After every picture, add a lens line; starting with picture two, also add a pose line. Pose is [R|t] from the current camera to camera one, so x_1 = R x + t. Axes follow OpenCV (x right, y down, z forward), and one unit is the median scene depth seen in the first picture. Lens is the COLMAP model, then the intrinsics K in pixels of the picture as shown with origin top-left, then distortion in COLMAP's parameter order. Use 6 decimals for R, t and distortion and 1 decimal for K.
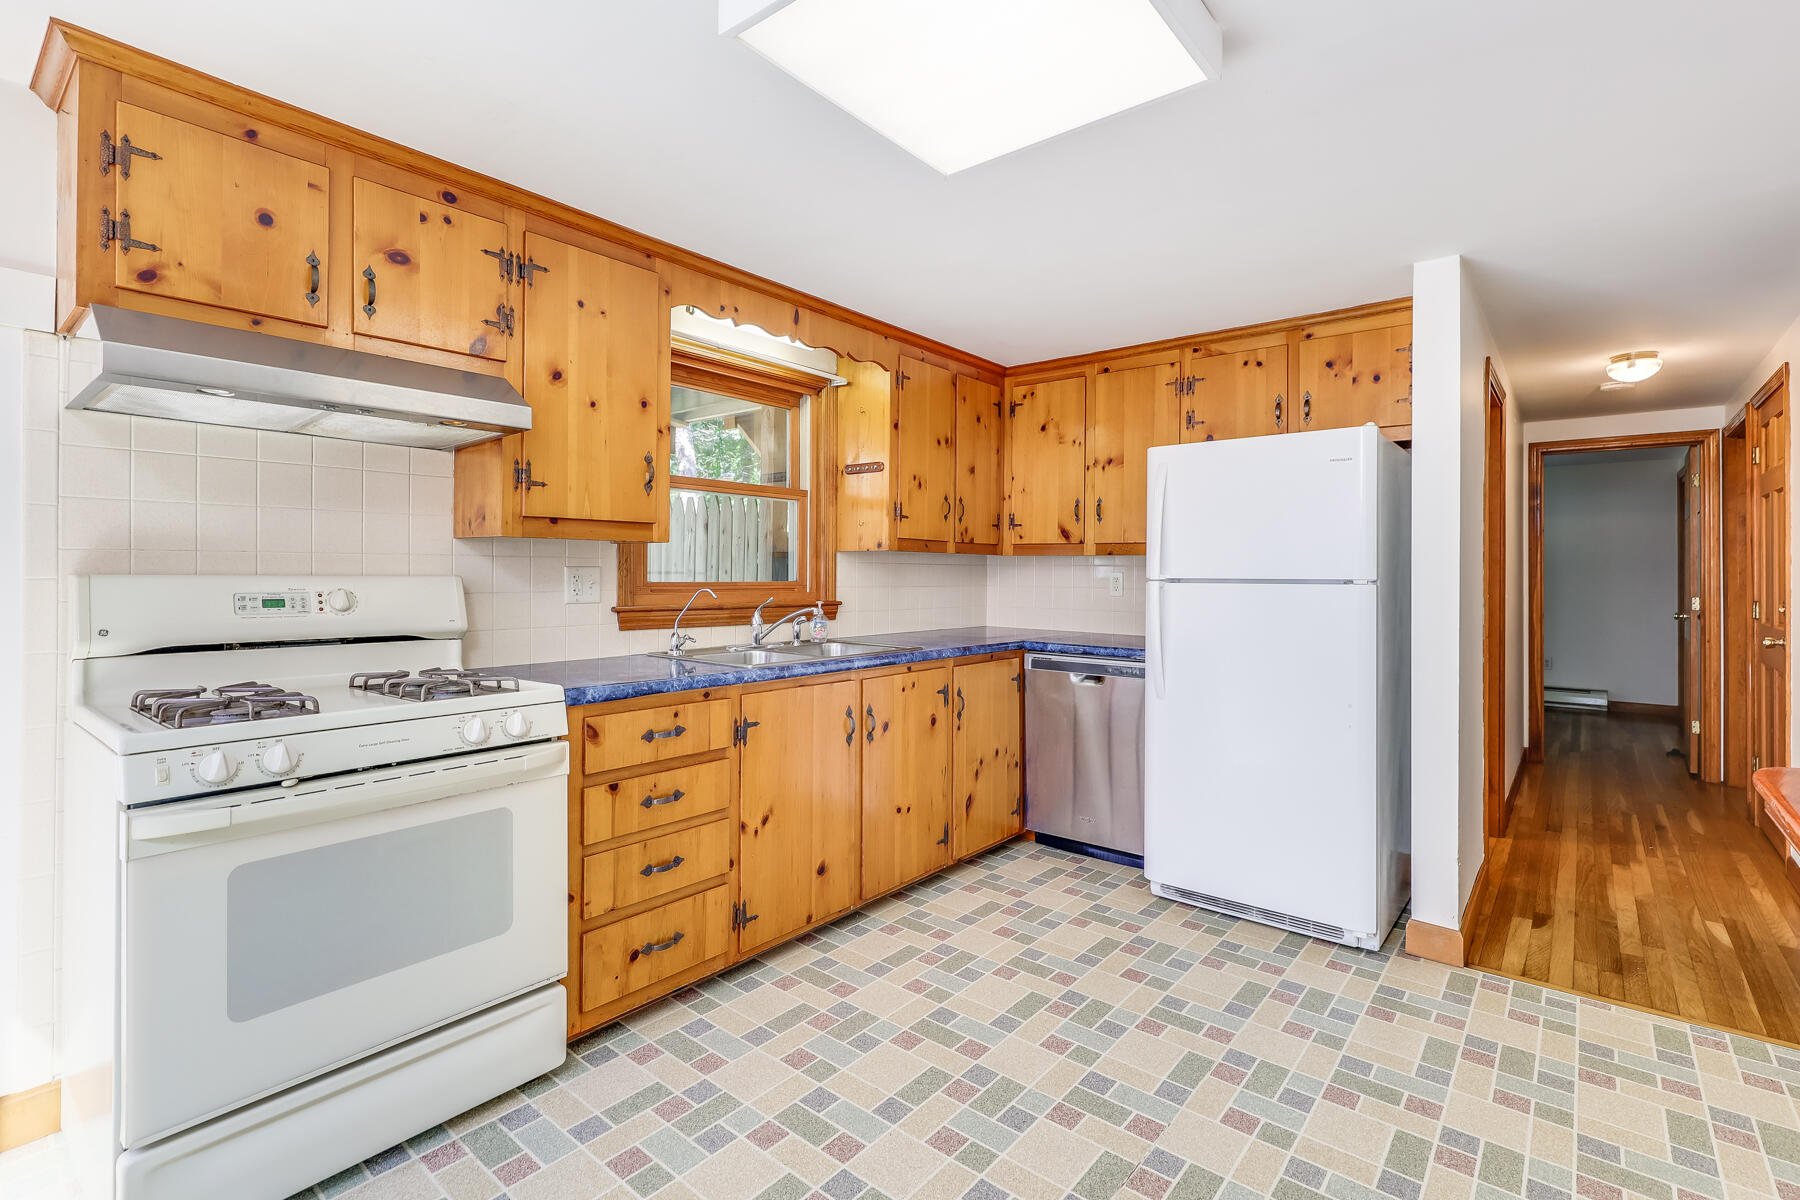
lens RADIAL K [[825.8, 0, 922.6], [0, 825.8, 566.5], [0, 0, 1]] dist [0.000350, -0.000143]
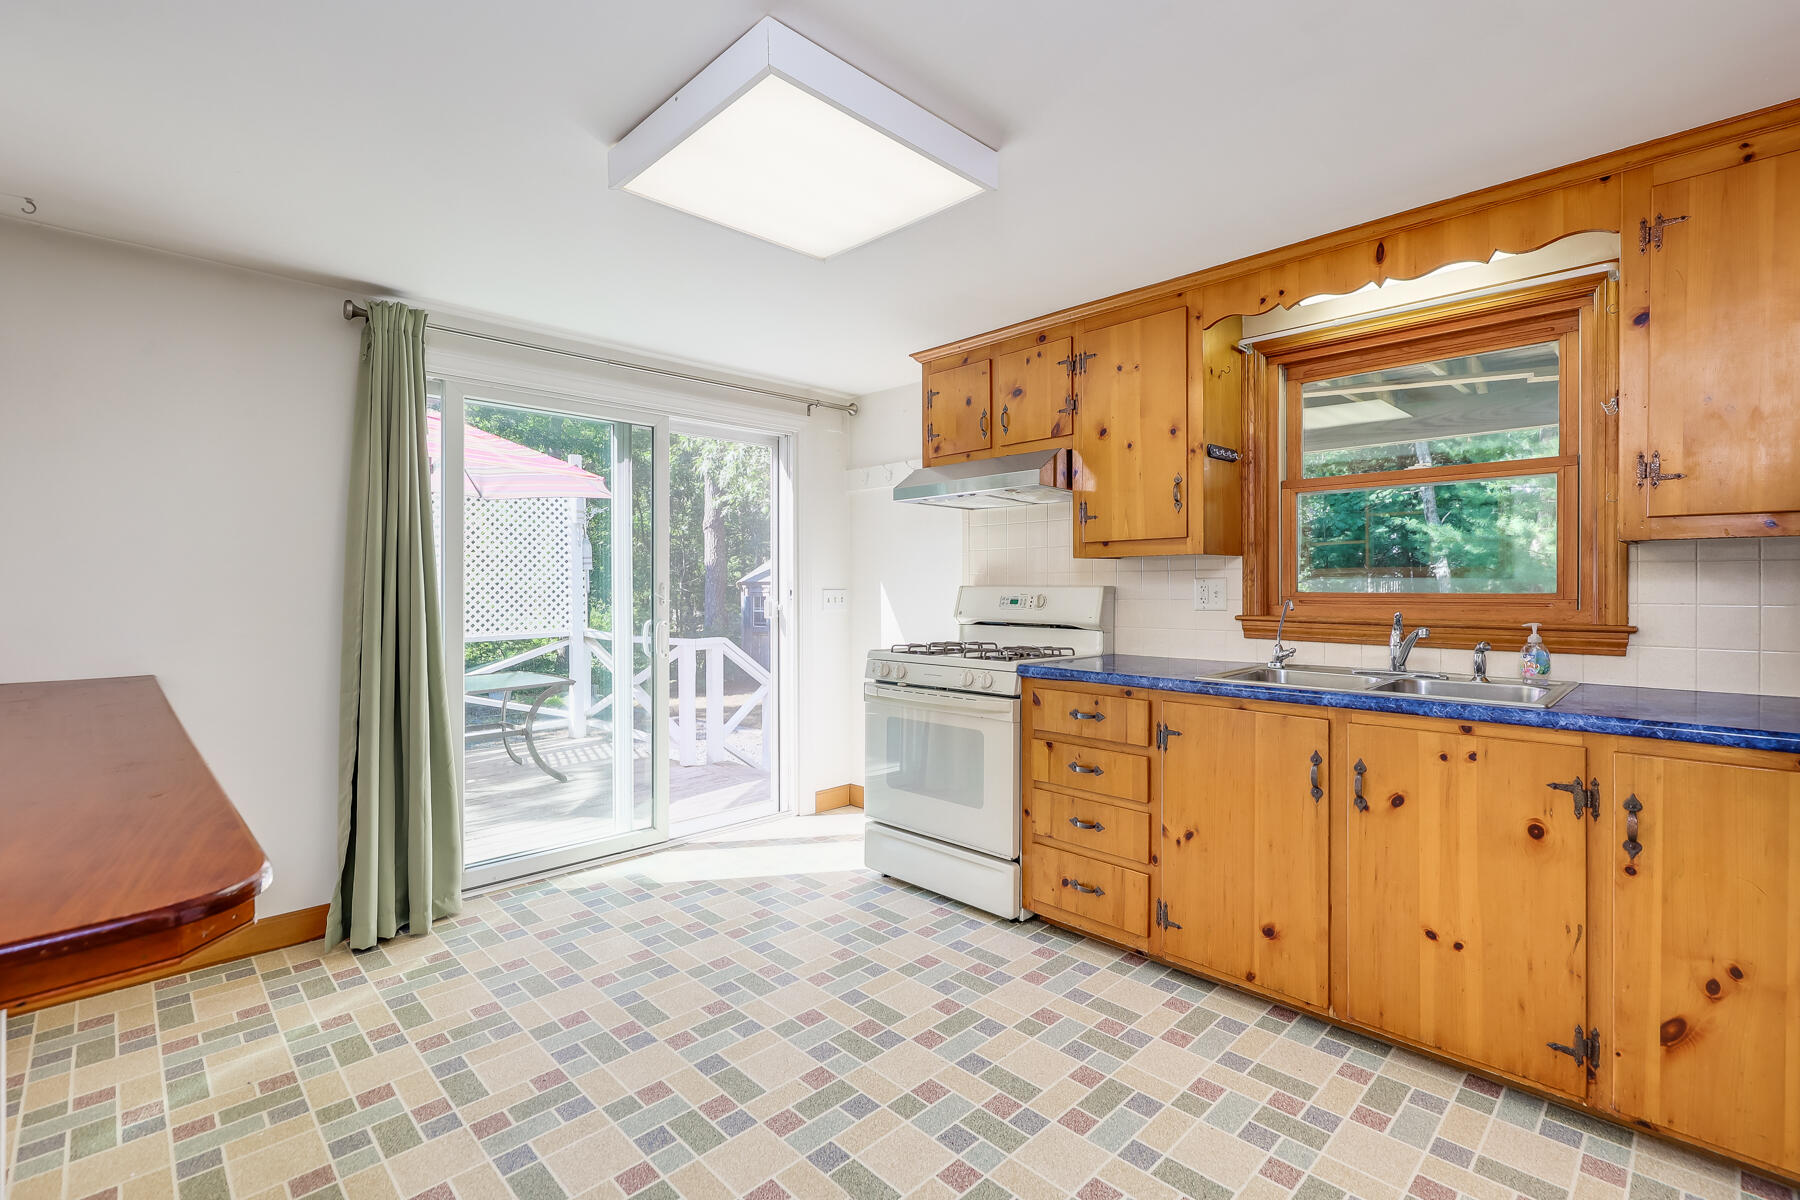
lens RADIAL K [[815.8, 0, 929.3], [0, 815.8, 587.1], [0, 0, 1]] dist [-0.001293, -0.000154]
pose [[-0.105635, -0.003482, -0.994399, 0.862520], [0.010594, 0.999933, -0.004627, 0.016041], [0.994349, -0.011024, -0.105591, 0.860080]]
